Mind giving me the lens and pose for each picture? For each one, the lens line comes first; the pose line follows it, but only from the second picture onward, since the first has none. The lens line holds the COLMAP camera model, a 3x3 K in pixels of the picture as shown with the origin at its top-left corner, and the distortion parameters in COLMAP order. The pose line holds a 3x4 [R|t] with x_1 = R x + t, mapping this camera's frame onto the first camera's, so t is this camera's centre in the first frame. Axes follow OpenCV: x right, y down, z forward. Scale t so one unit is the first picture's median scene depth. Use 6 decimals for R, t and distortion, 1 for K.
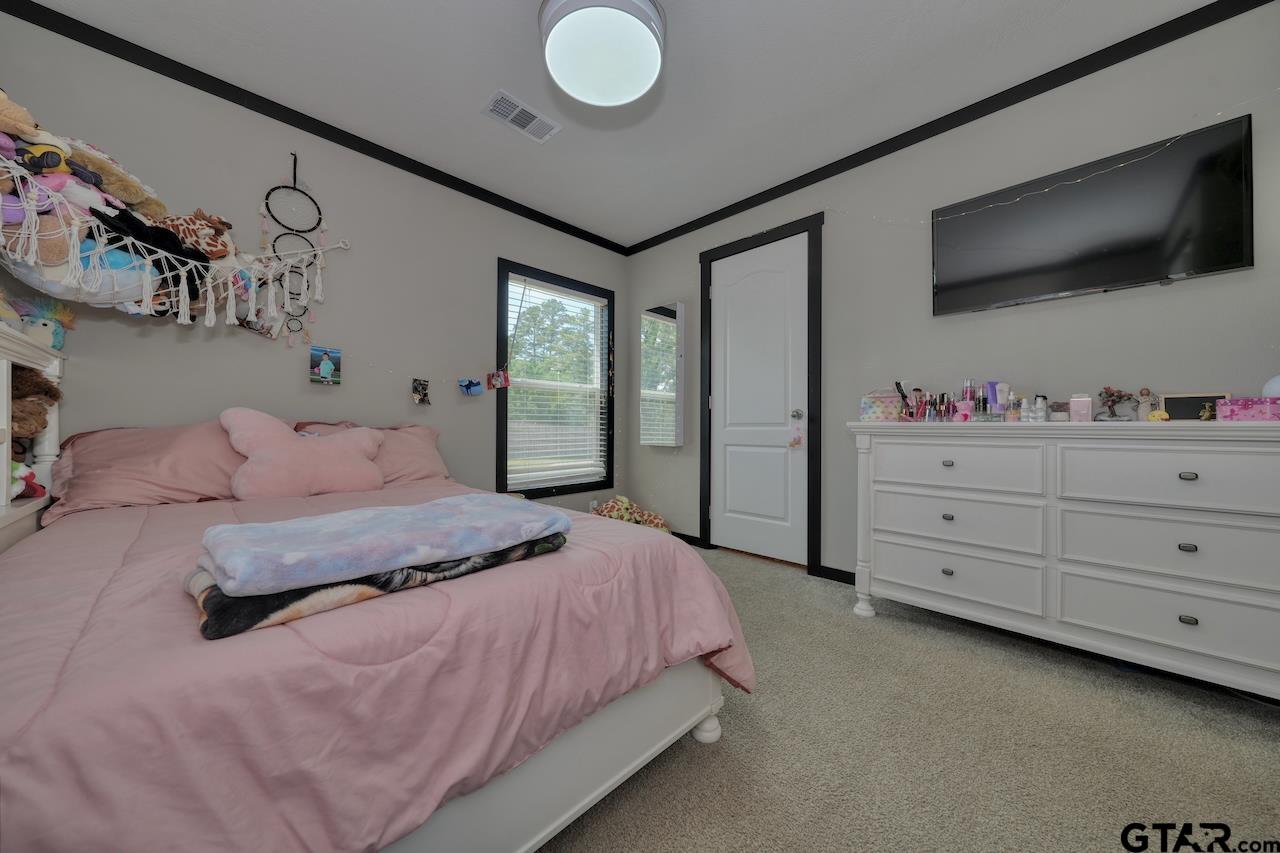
lens RADIAL K [[430.0, 0, 643.5], [0, 430.0, 426.9], [0, 0, 1]] dist [-0.004814, 0.000508]
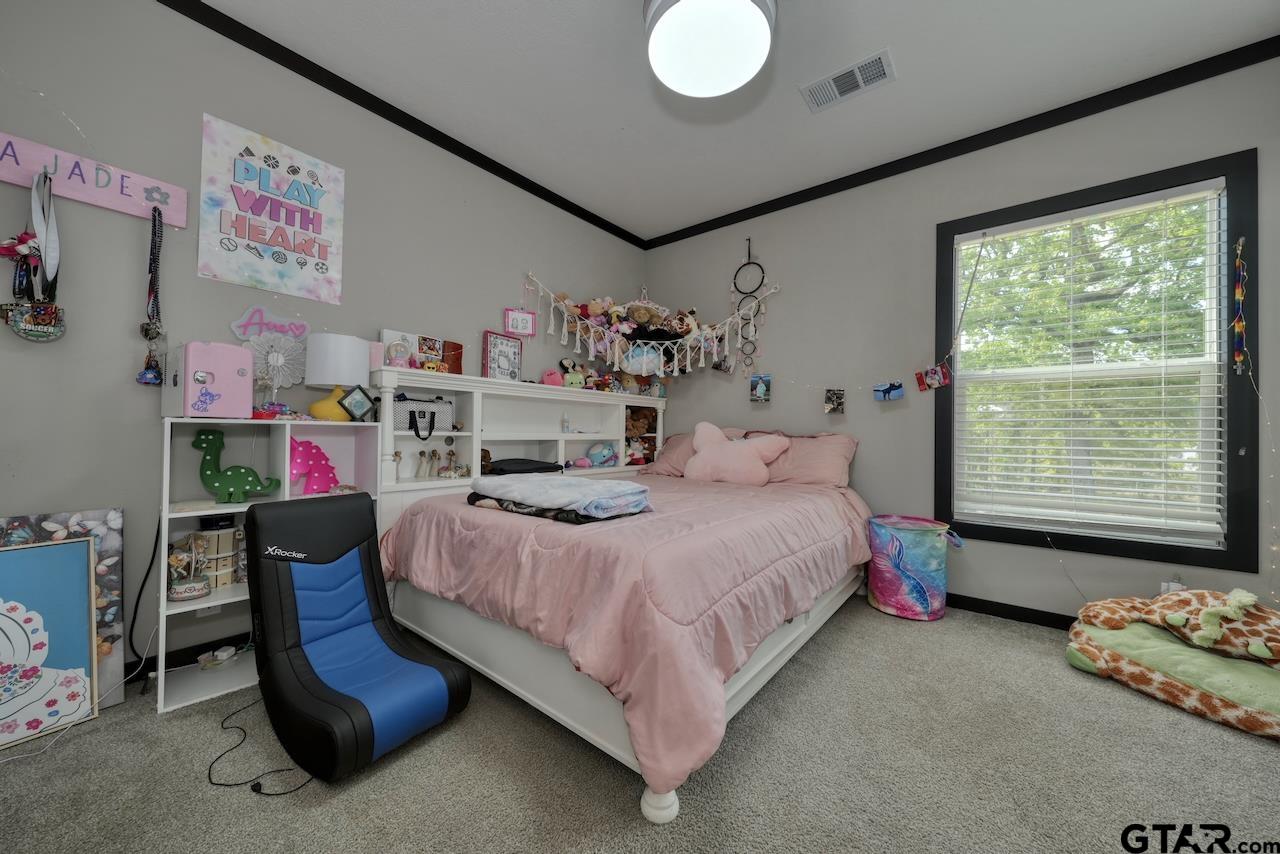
lens RADIAL K [[446.8, 0, 643.8], [0, 446.8, 427.6], [0, 0, 1]] dist [-0.012055, -0.000094]
pose [[0.093884, -0.015170, -0.995468, 0.576886], [-0.014628, 0.999755, -0.016615, 0.005813], [0.995476, 0.016121, 0.093639, 0.521939]]
